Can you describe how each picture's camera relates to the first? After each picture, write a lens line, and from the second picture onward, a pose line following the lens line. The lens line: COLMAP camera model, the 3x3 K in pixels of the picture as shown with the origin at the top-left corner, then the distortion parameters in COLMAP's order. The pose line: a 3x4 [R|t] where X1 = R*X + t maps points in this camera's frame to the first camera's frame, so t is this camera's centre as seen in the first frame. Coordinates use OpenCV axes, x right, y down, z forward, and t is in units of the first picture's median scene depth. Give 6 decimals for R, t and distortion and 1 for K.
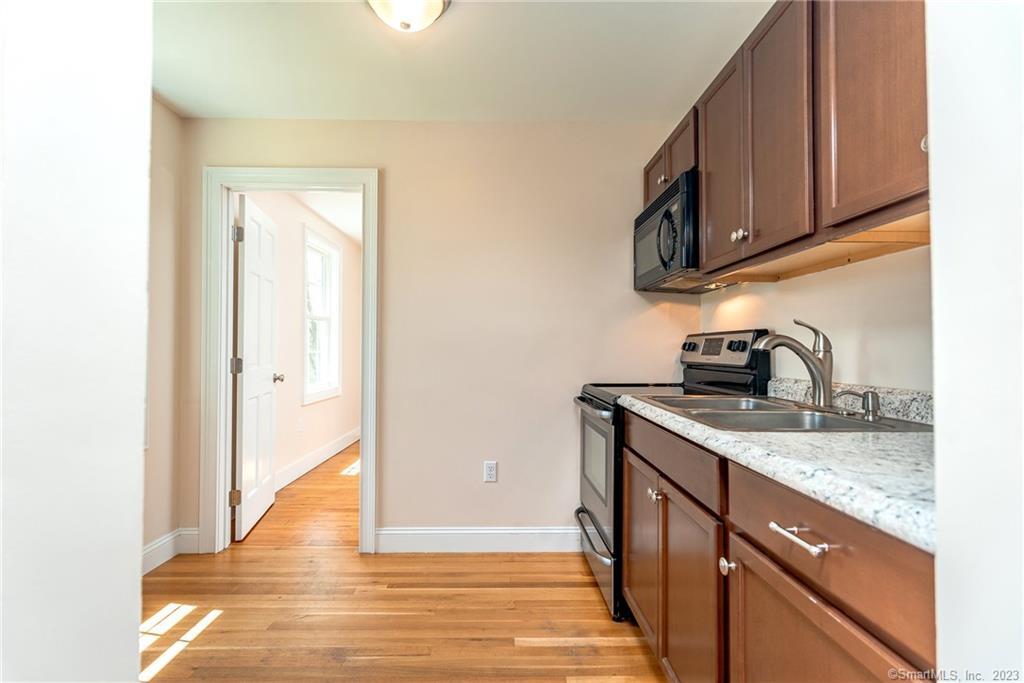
lens RADIAL K [[501.2, 0, 504.9], [0, 501.2, 341.7], [0, 0, 1]] dist [-0.002763, 0.000379]
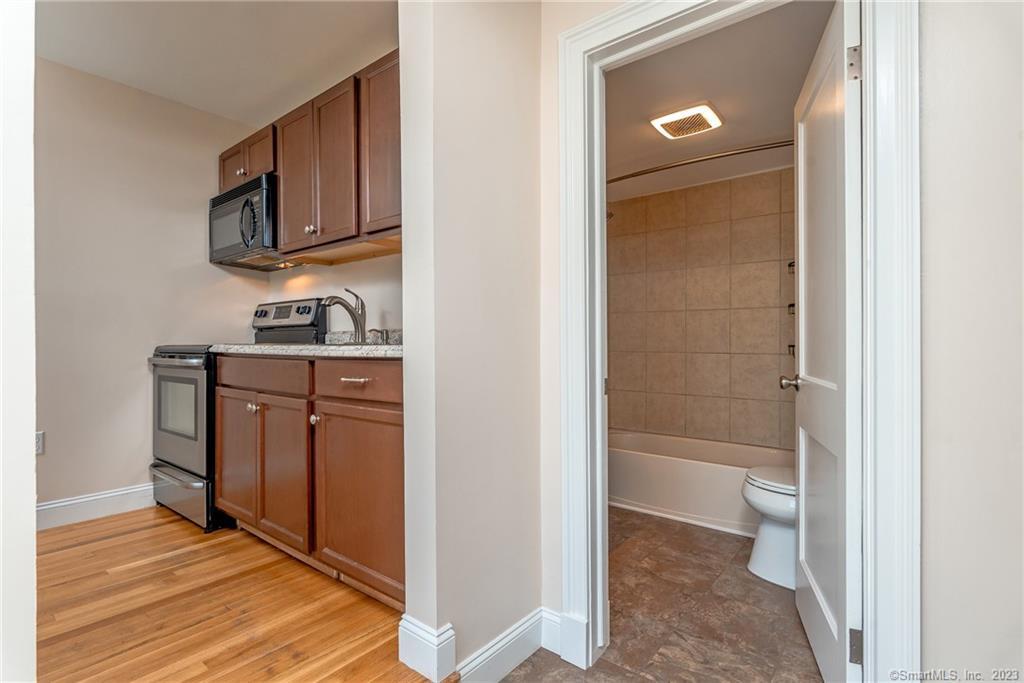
lens RADIAL K [[492.6, 0, 512.0], [0, 492.6, 341.5], [0, 0, 1]] dist [0.000480, 0.000023]
pose [[0.636841, -0.005280, 0.770977, -0.223097], [-0.006697, 0.999901, 0.012380, 0.077940], [-0.770966, -0.013048, 0.636743, -0.312464]]
